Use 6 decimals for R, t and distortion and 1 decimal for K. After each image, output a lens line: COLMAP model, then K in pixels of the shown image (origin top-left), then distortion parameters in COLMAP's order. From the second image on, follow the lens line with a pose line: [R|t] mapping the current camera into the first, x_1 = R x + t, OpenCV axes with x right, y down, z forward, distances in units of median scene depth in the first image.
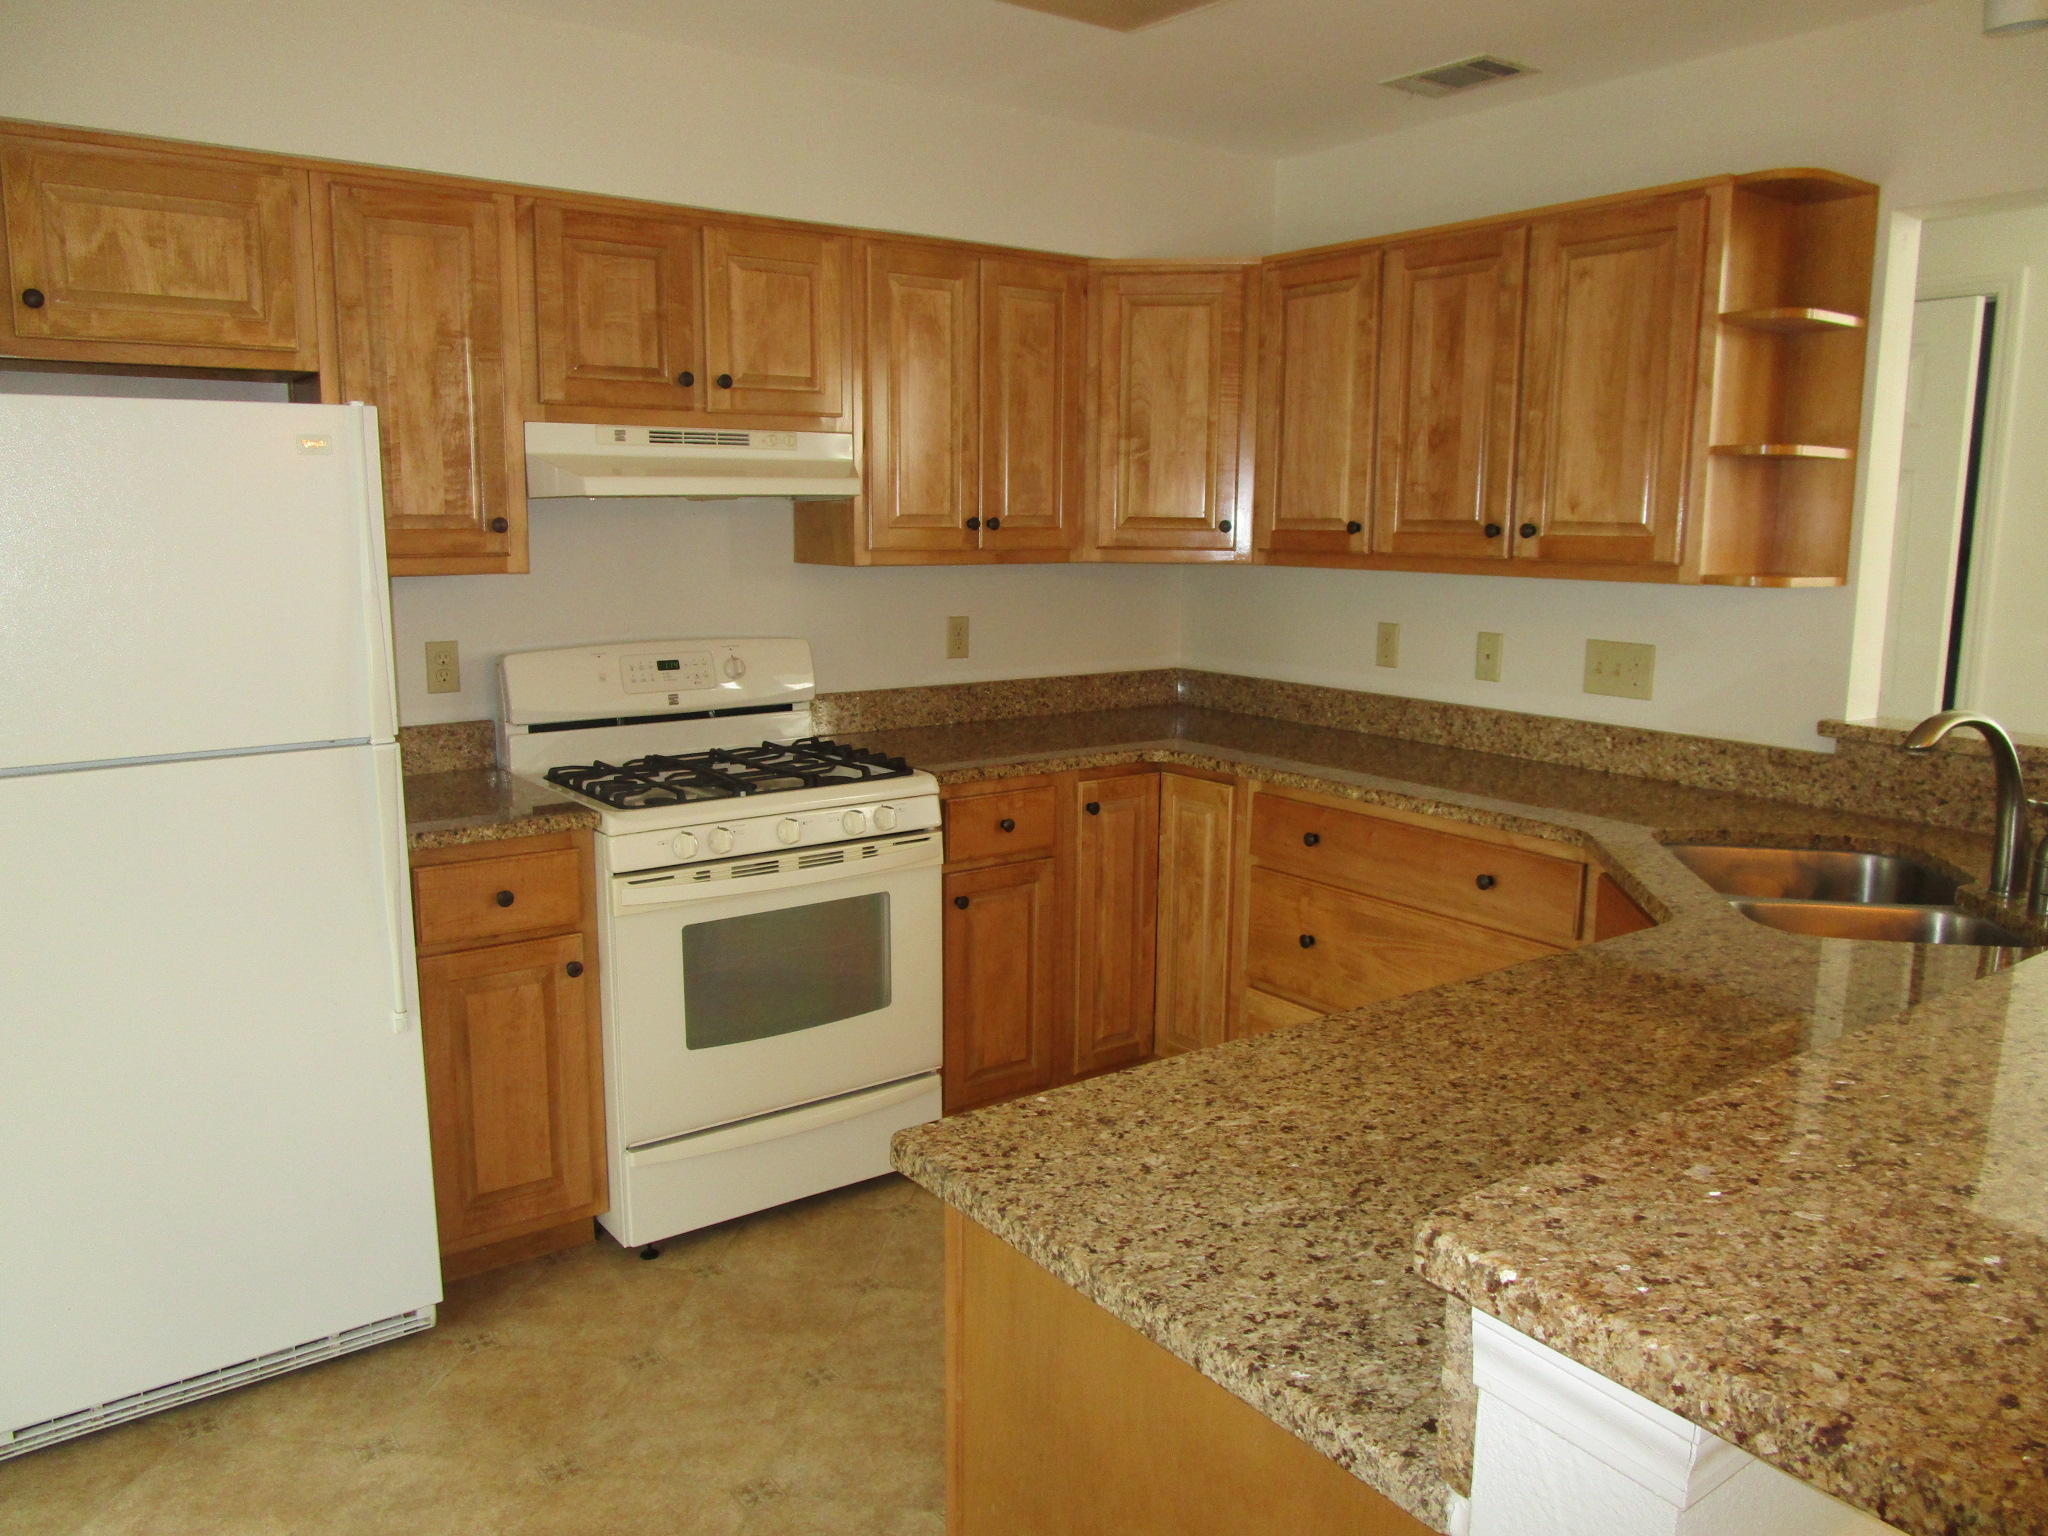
lens RADIAL K [[1490.0, 0, 1018.5], [0, 1490.0, 759.0], [0, 0, 1]] dist [-0.057006, 0.031425]
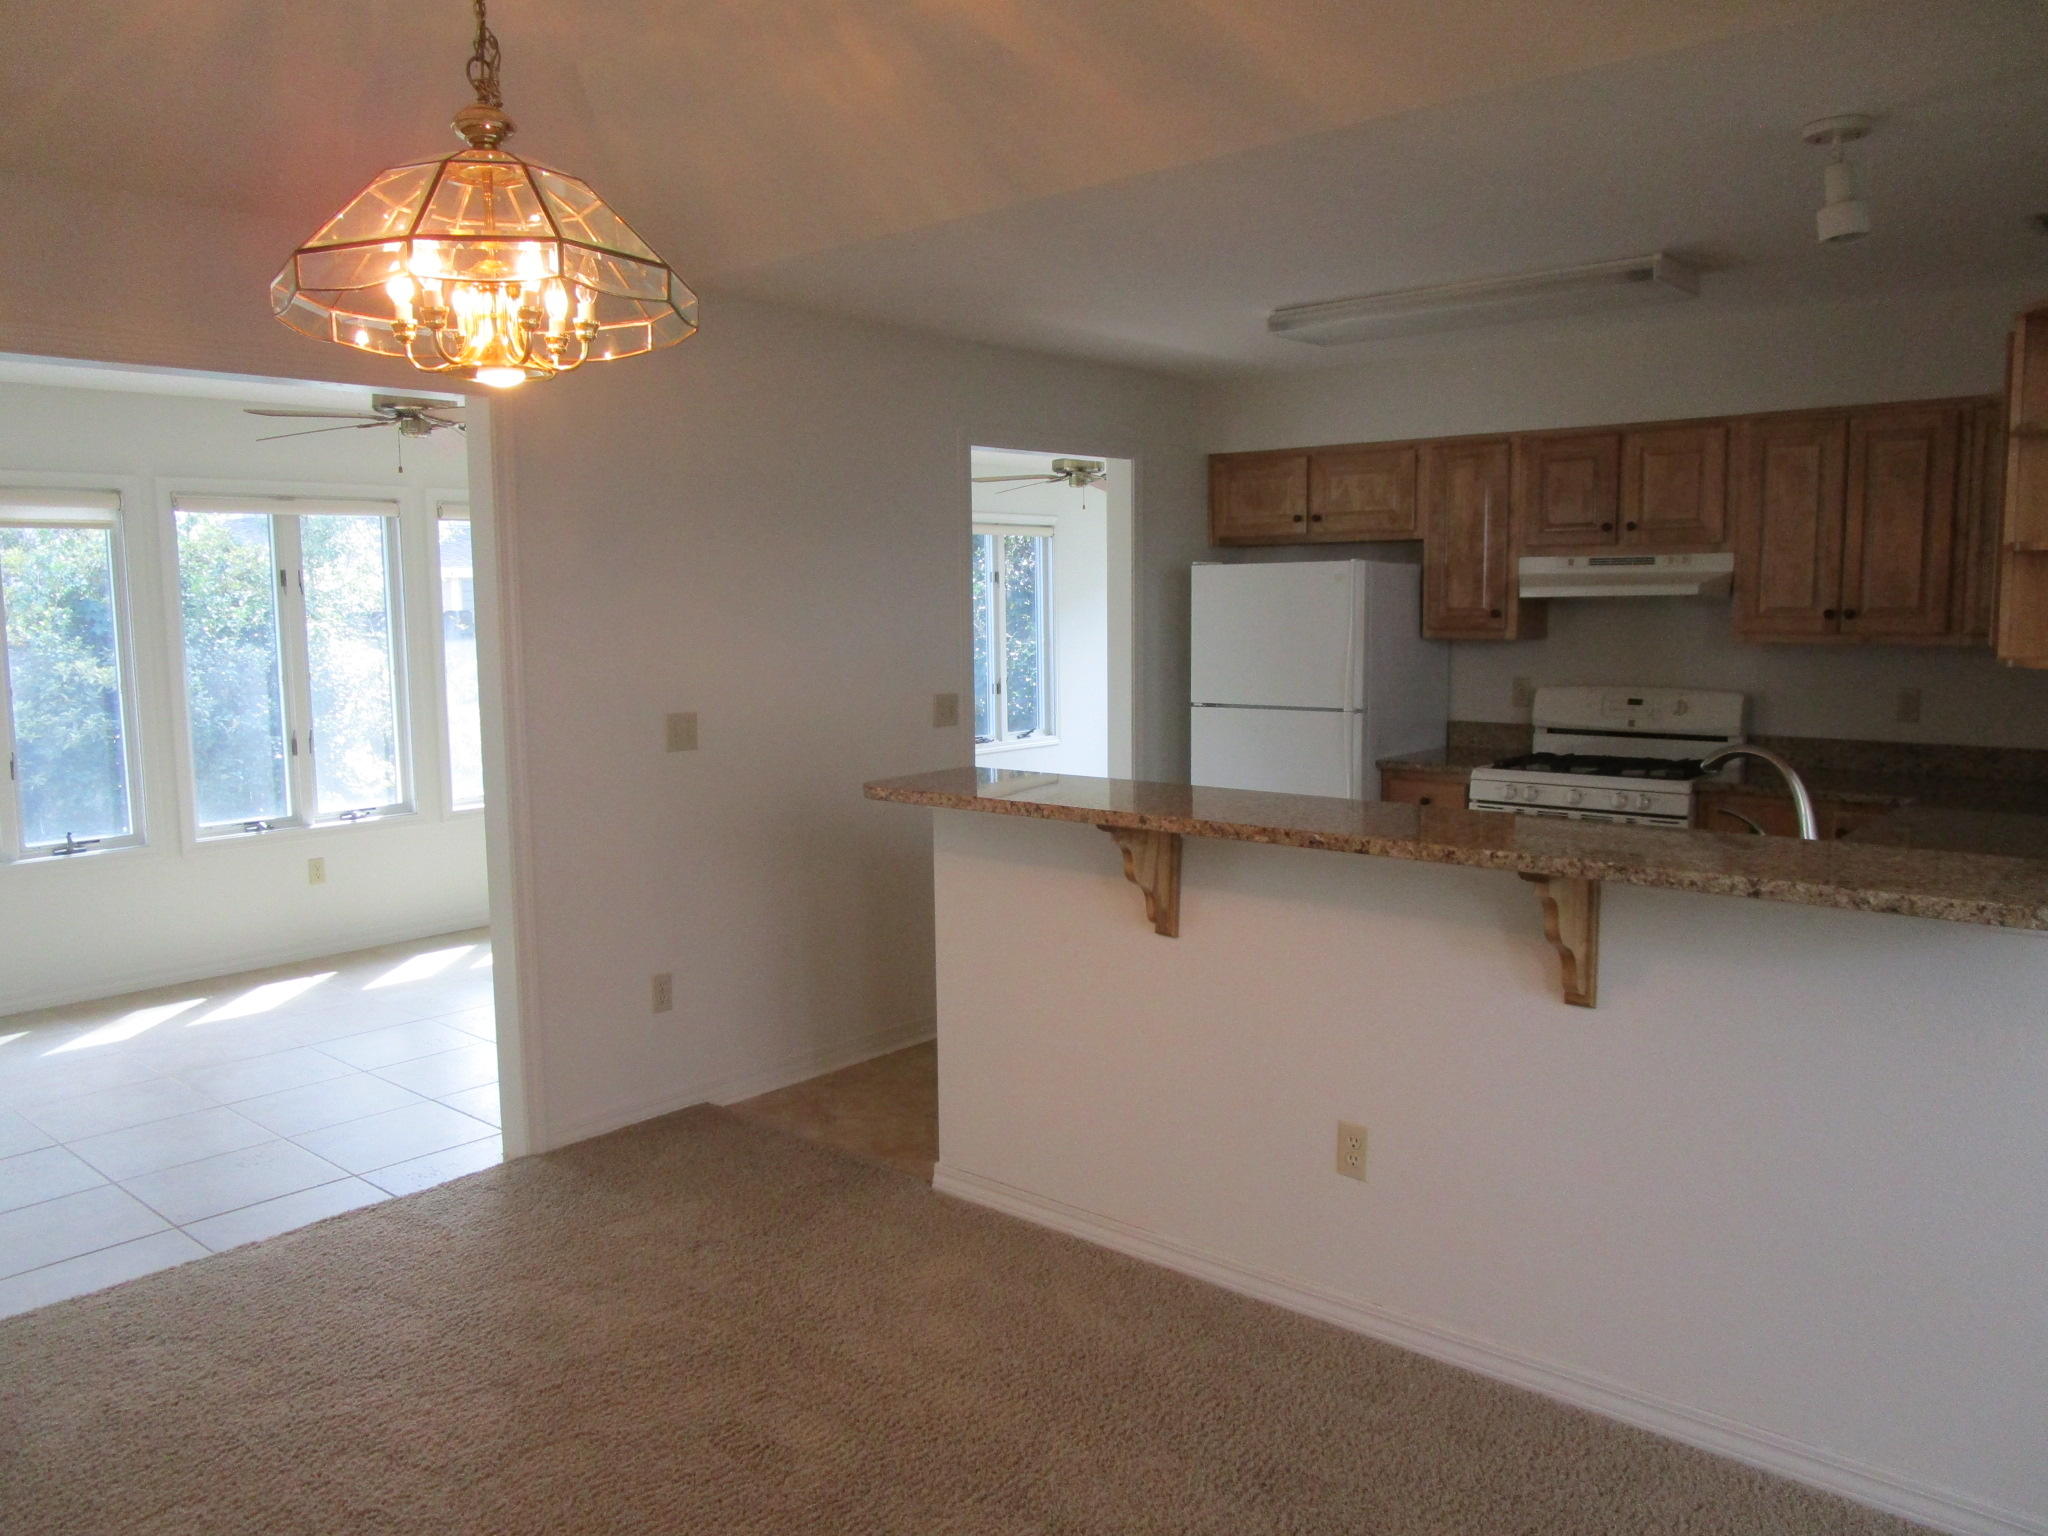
lens RADIAL K [[1490.0, 0, 1018.5], [0, 1490.0, 759.0], [0, 0, 1]] dist [-0.057006, 0.031425]
pose [[0.220705, 0.097641, -0.970441, 1.231695], [-0.145250, 0.987172, 0.066290, -0.012697], [0.964464, 0.126326, 0.232057, 0.010218]]
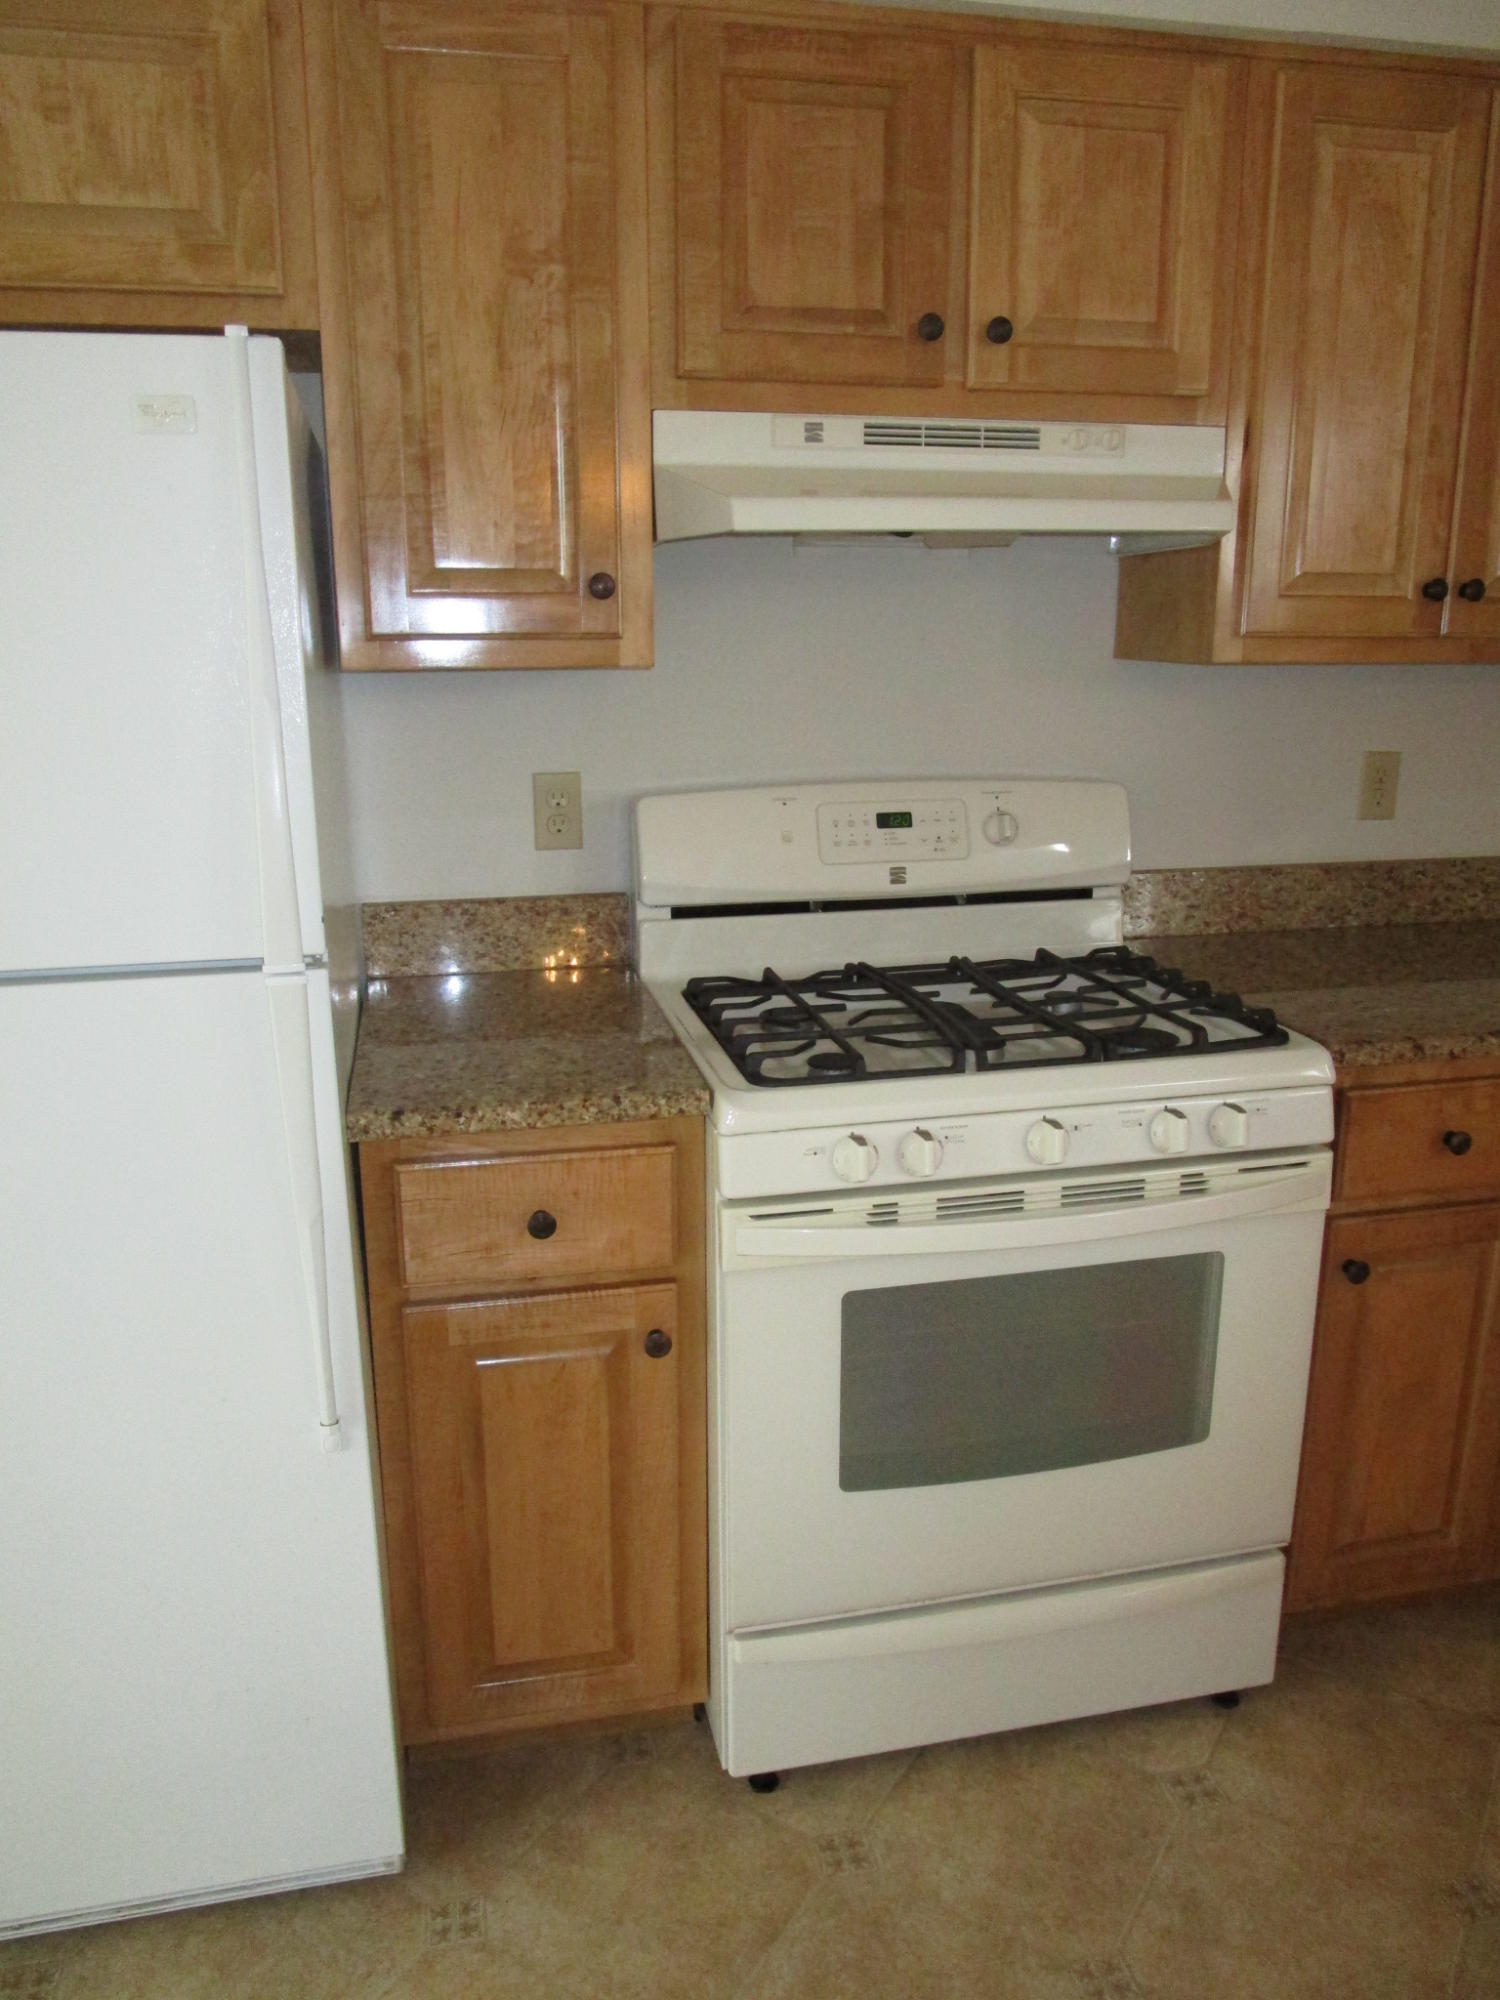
lens RADIAL K [[1470.7, 0, 750.0], [0, 1470.7, 1000.0], [0, 0, 1]] dist [-0.055926, 0.035959]
pose [[0.914615, 0.091351, -0.393871, -0.041658], [-0.056783, 0.993509, 0.098569, -0.048238], [0.400319, -0.067788, 0.913865, 0.428690]]
